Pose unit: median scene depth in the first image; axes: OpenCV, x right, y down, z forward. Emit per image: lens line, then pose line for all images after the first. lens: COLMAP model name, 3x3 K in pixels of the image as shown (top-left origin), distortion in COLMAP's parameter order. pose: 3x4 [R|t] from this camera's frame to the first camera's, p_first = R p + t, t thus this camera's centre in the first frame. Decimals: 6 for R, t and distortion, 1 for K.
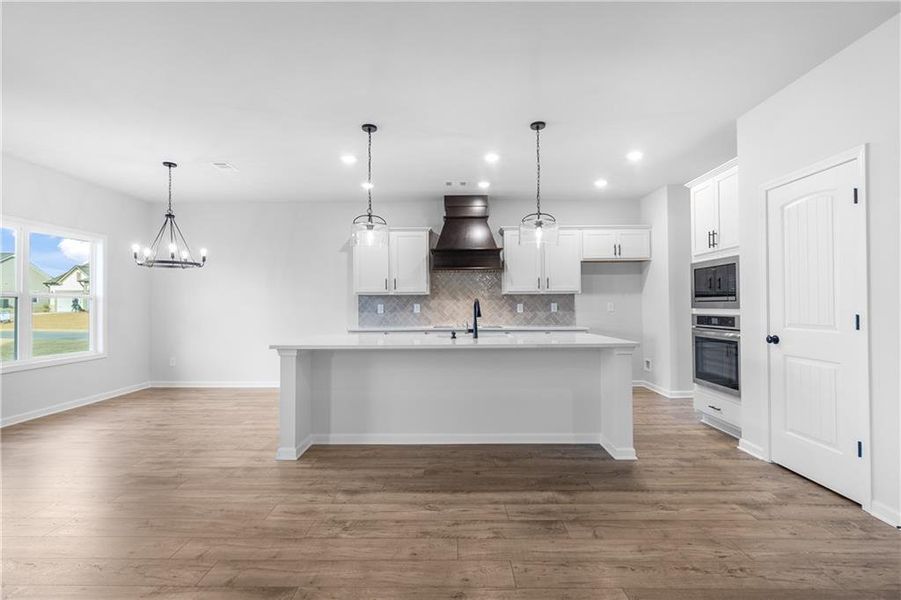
lens RADIAL K [[419.6, 0, 448.2], [0, 419.6, 299.4], [0, 0, 1]] dist [-0.000360, 0.000250]
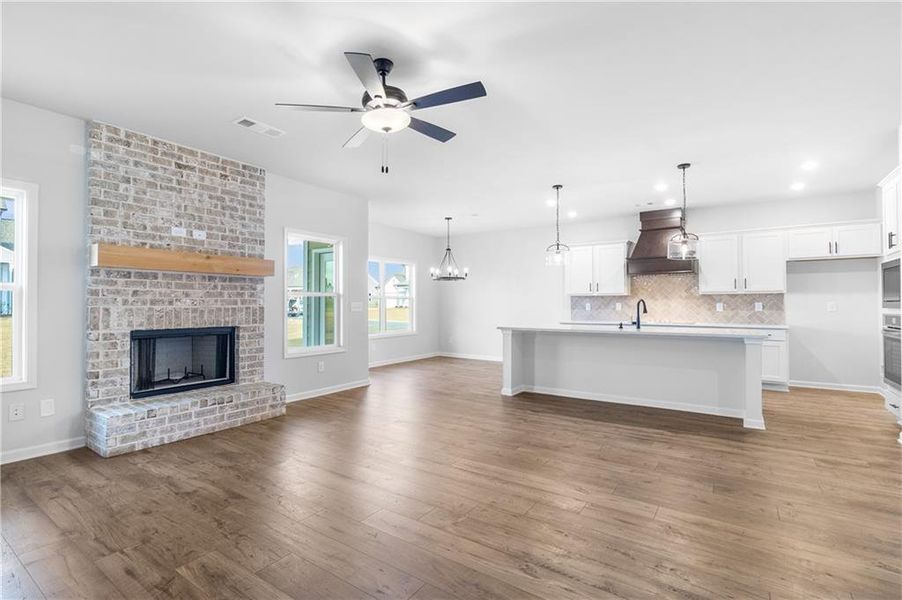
lens RADIAL K [[420.1, 0, 448.7], [0, 420.1, 299.4], [0, 0, 1]] dist [-0.000360, 0.000250]
pose [[0.832341, -0.002209, -0.554260, 0.262878], [0.004159, 0.999989, 0.002261, -0.005685], [0.554248, -0.004187, 0.832341, -0.390269]]
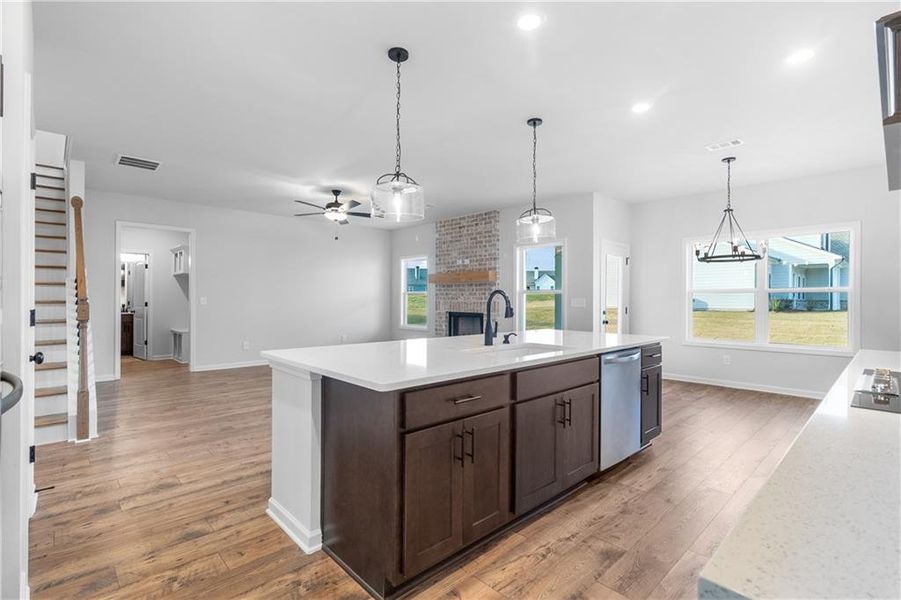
lens RADIAL K [[419.6, 0, 448.2], [0, 419.6, 299.4], [0, 0, 1]] dist [-0.000360, 0.000250]
pose [[-0.716295, 0.000759, -0.697797, 0.531335], [0.007893, 0.999944, -0.007015, 0.015670], [0.697753, -0.010532, -0.716261, 1.266639]]
